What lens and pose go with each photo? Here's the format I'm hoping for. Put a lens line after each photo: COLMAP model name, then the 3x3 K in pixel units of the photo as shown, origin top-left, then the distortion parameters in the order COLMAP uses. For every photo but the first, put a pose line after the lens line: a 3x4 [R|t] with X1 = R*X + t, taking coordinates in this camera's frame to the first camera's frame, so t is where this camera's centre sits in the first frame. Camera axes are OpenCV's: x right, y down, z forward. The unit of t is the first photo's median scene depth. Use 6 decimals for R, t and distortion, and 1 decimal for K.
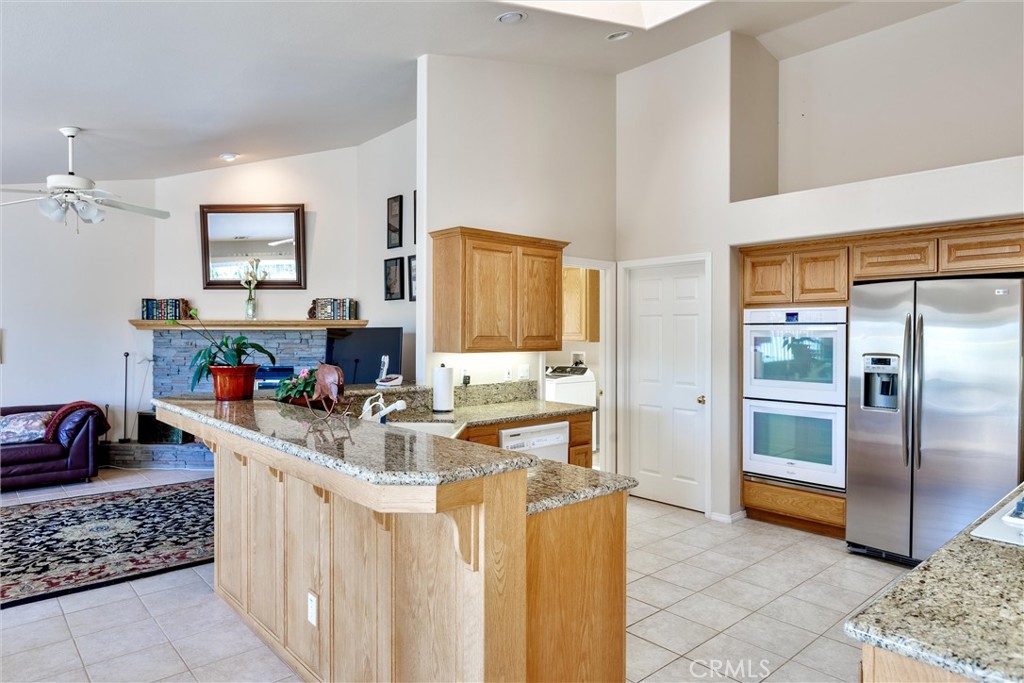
lens RADIAL K [[615.9, 0, 512.0], [0, 615.9, 341.5], [0, 0, 1]] dist [-0.002490, -0.000548]
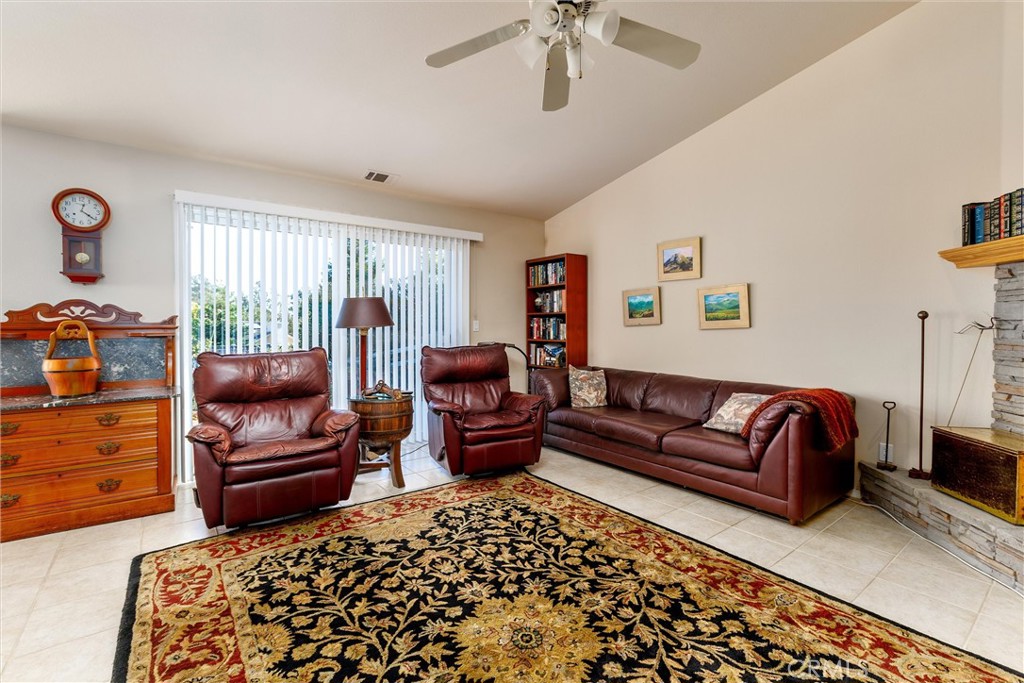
lens RADIAL K [[461.8, 0, 514.0], [0, 461.8, 330.7], [0, 0, 1]] dist [0.000390, 0.000120]
pose [[-0.070320, 0.008253, -0.997490, -0.229905], [-0.010287, 0.999907, 0.008998, 0.040345], [0.997471, 0.010894, -0.070229, 0.778982]]
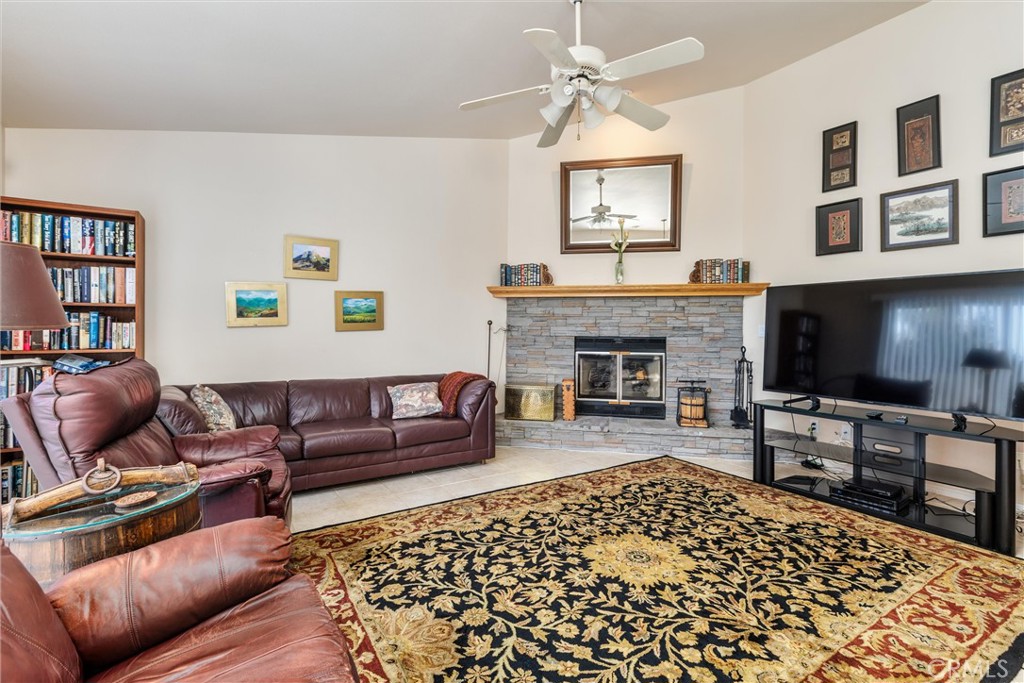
lens RADIAL K [[461.8, 0, 514.0], [0, 461.8, 330.7], [0, 0, 1]] dist [0.000390, 0.000120]
pose [[0.988518, 0.004558, -0.151033, -0.561789], [-0.005856, 0.999950, -0.008153, 0.044785], [0.150989, 0.008943, 0.988495, 0.361198]]
